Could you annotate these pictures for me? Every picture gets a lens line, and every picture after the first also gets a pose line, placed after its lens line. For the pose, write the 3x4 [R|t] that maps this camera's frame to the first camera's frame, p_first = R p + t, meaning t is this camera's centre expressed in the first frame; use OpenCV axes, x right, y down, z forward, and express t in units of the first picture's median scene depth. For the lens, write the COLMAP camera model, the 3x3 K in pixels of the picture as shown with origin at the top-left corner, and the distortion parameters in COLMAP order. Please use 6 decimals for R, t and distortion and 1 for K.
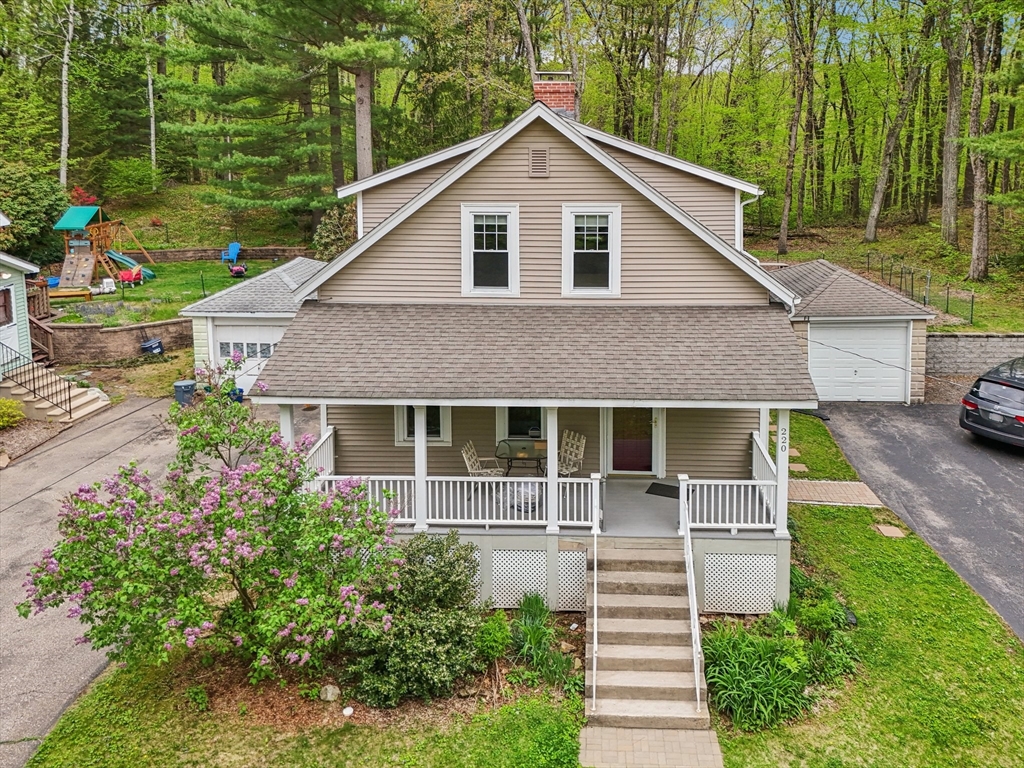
lens RADIAL K [[782.8, 0, 511.9], [0, 782.8, 297.4], [0, 0, 1]] dist [0.036458, -0.012224]
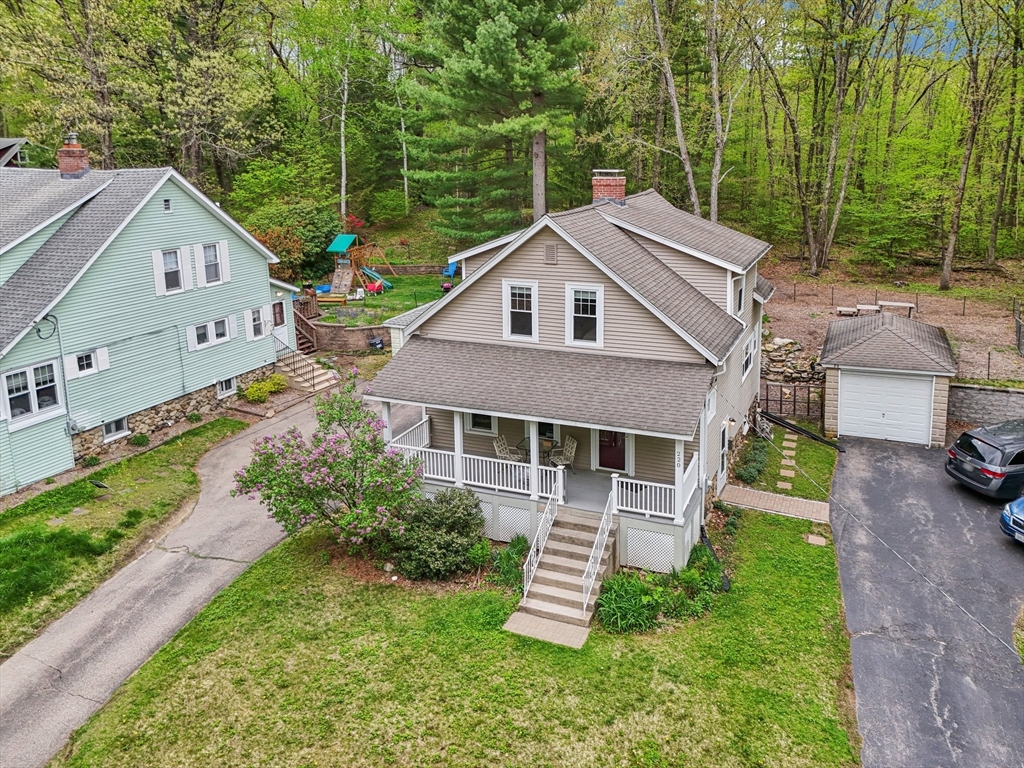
lens RADIAL K [[746.0, 0, 511.9], [0, 746.0, 371.7], [0, 0, 1]] dist [0.094841, -0.118722]
pose [[0.937474, 0.086548, -0.337123, 0.442614], [-0.048570, 0.991643, 0.119517, -0.113286], [0.344649, -0.095670, 0.933844, -0.336503]]
